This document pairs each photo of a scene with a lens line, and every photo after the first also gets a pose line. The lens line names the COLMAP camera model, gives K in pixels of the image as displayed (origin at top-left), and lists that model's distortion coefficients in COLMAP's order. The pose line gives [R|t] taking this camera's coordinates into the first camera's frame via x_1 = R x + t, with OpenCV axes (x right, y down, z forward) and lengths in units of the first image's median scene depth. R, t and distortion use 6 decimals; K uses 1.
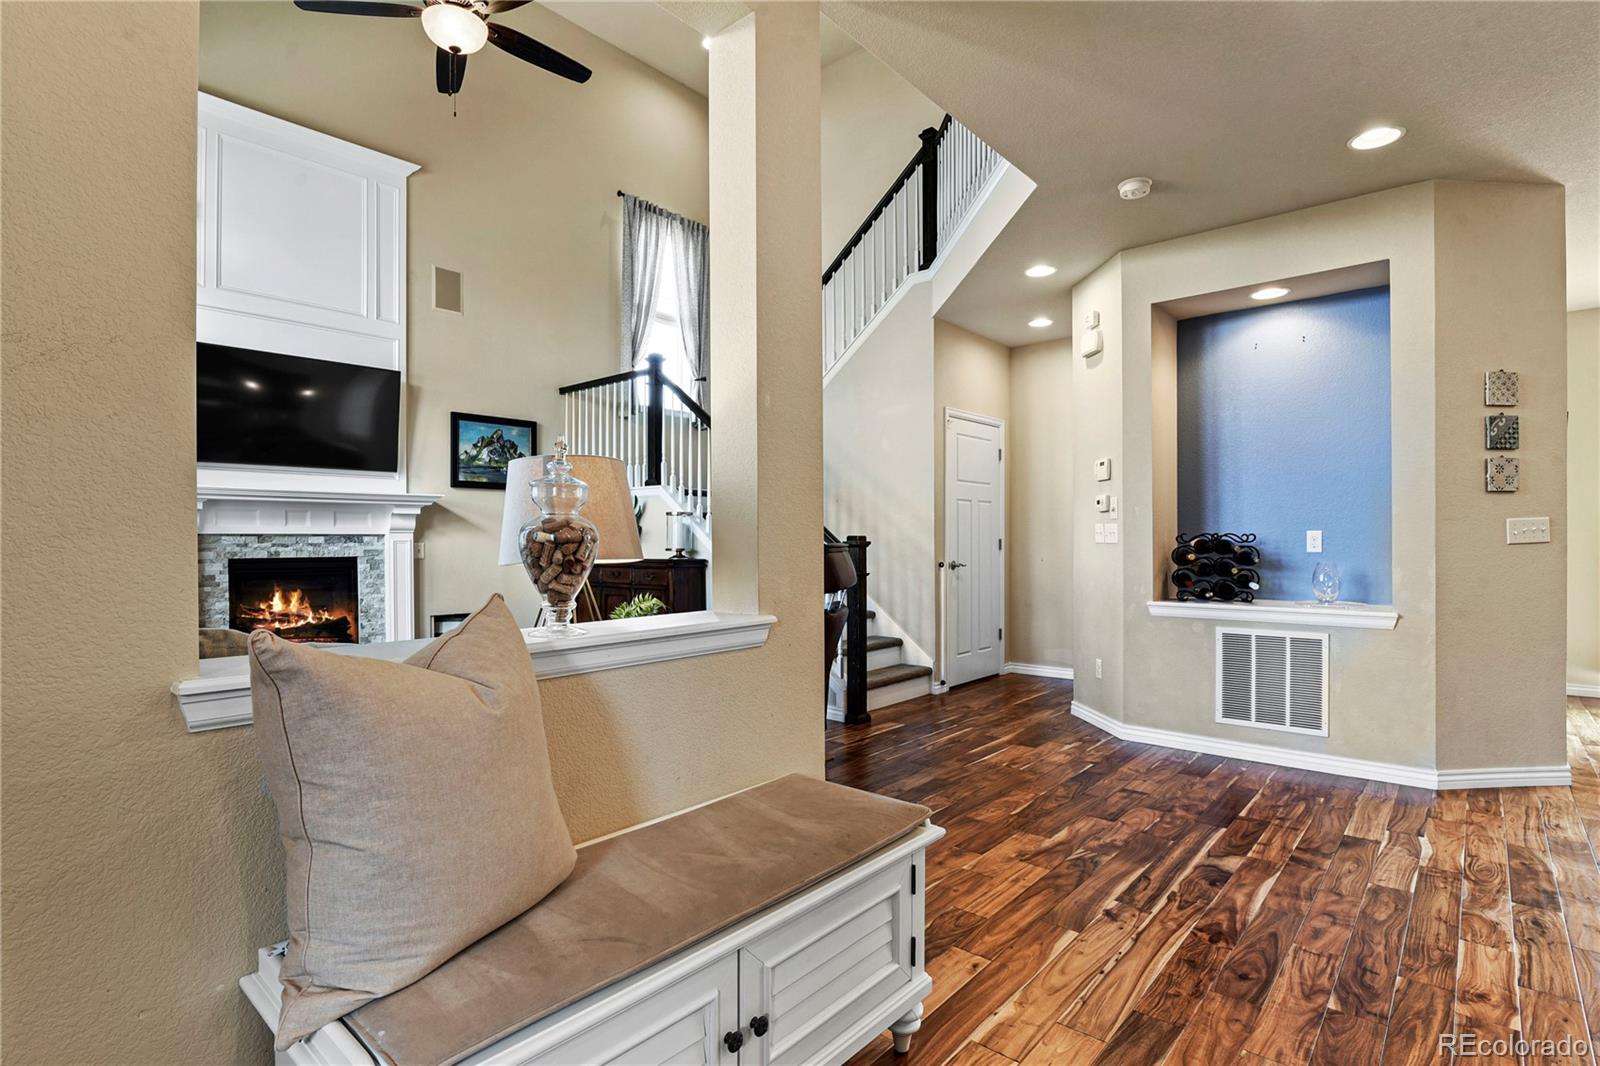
lens RADIAL K [[784.6, 0, 805.7], [0, 784.6, 543.8], [0, 0, 1]] dist [-0.015117, -0.005215]
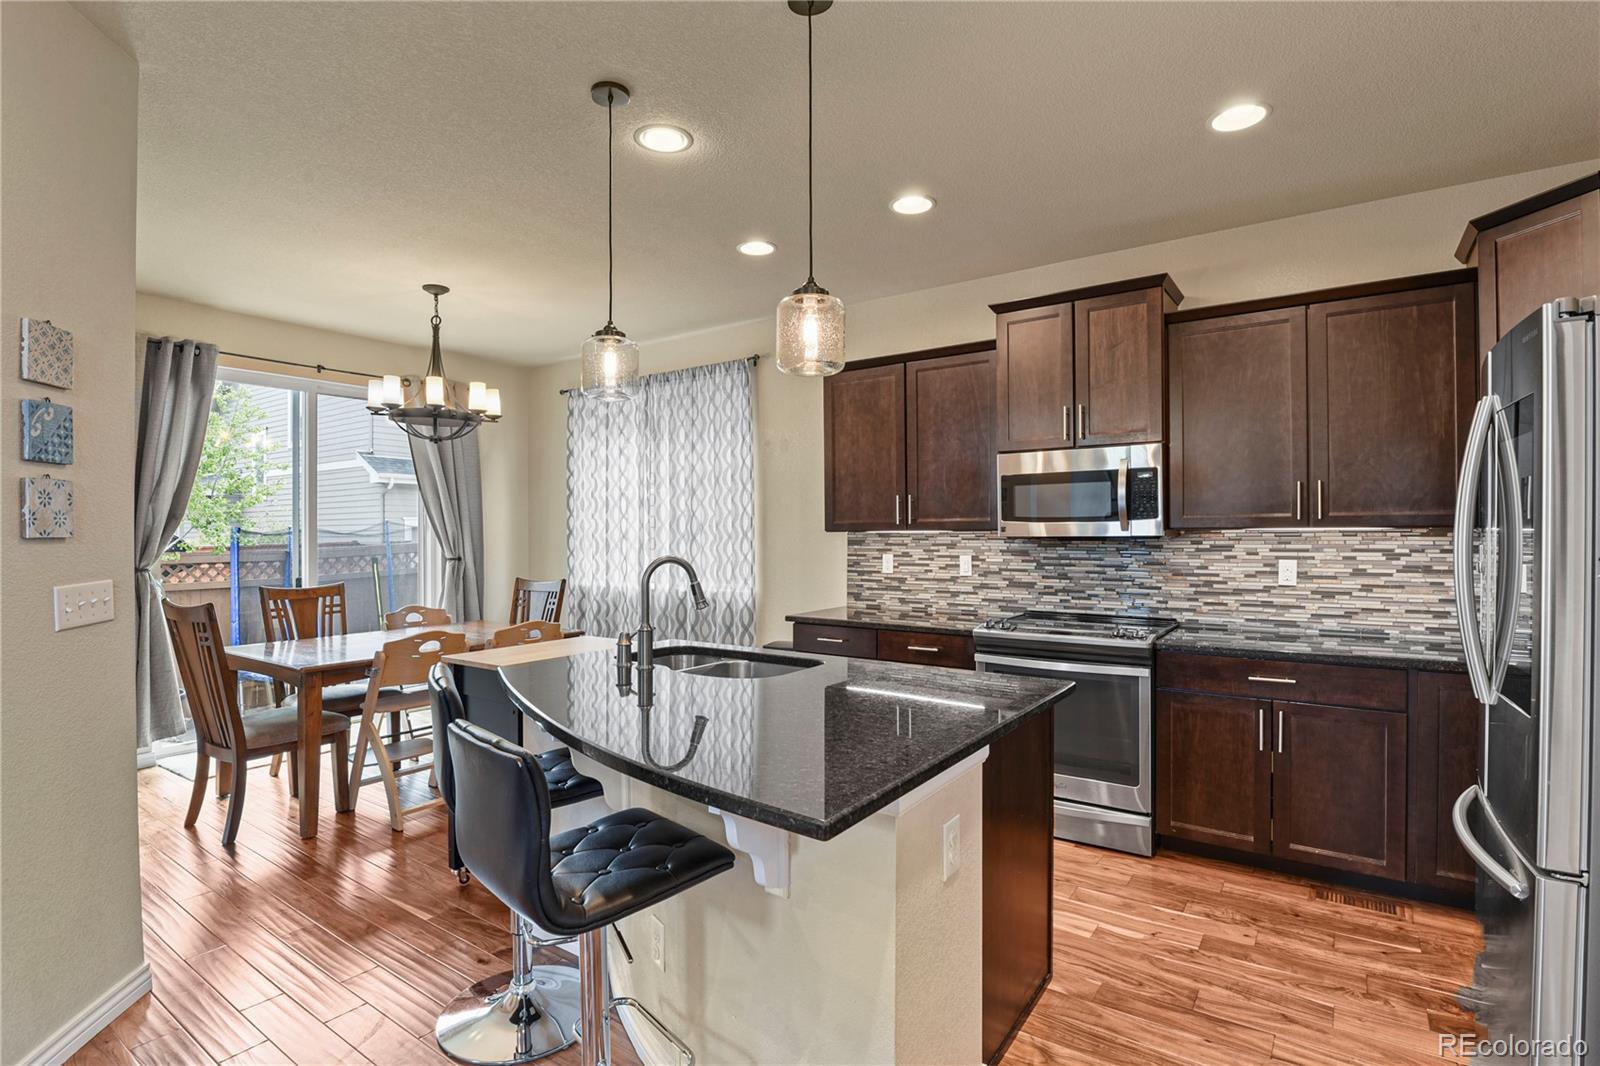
lens RADIAL K [[776.6, 0, 802.8], [0, 776.6, 531.5], [0, 0, 1]] dist [-0.007658, -0.013612]
pose [[-0.103476, 0.006007, 0.994614, 0.253444], [0.010298, 0.999935, -0.004967, -0.054799], [-0.994579, 0.009729, -0.103531, 0.435307]]
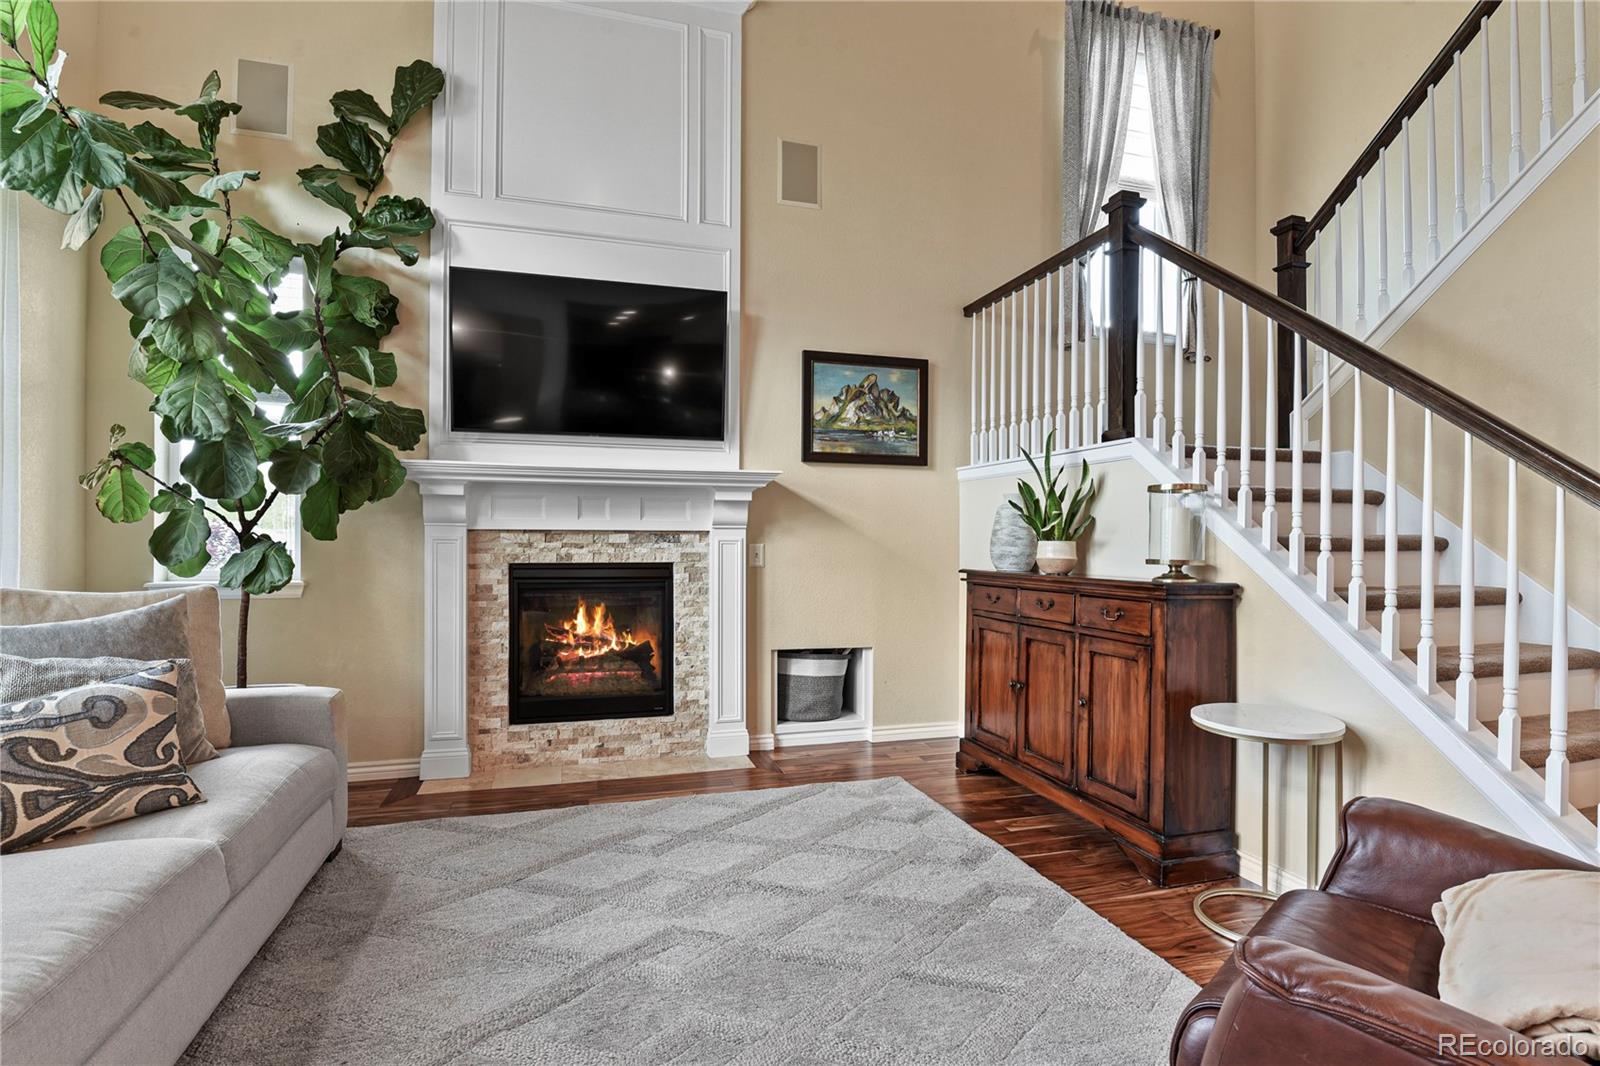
lens RADIAL K [[784.6, 0, 805.7], [0, 784.6, 543.8], [0, 0, 1]] dist [-0.015117, -0.005215]
pose [[0.850050, 0.008816, -0.526628, -0.139451], [-0.009519, 0.999954, 0.001374, -0.003519], [0.526616, 0.003845, 0.850095, 0.642865]]
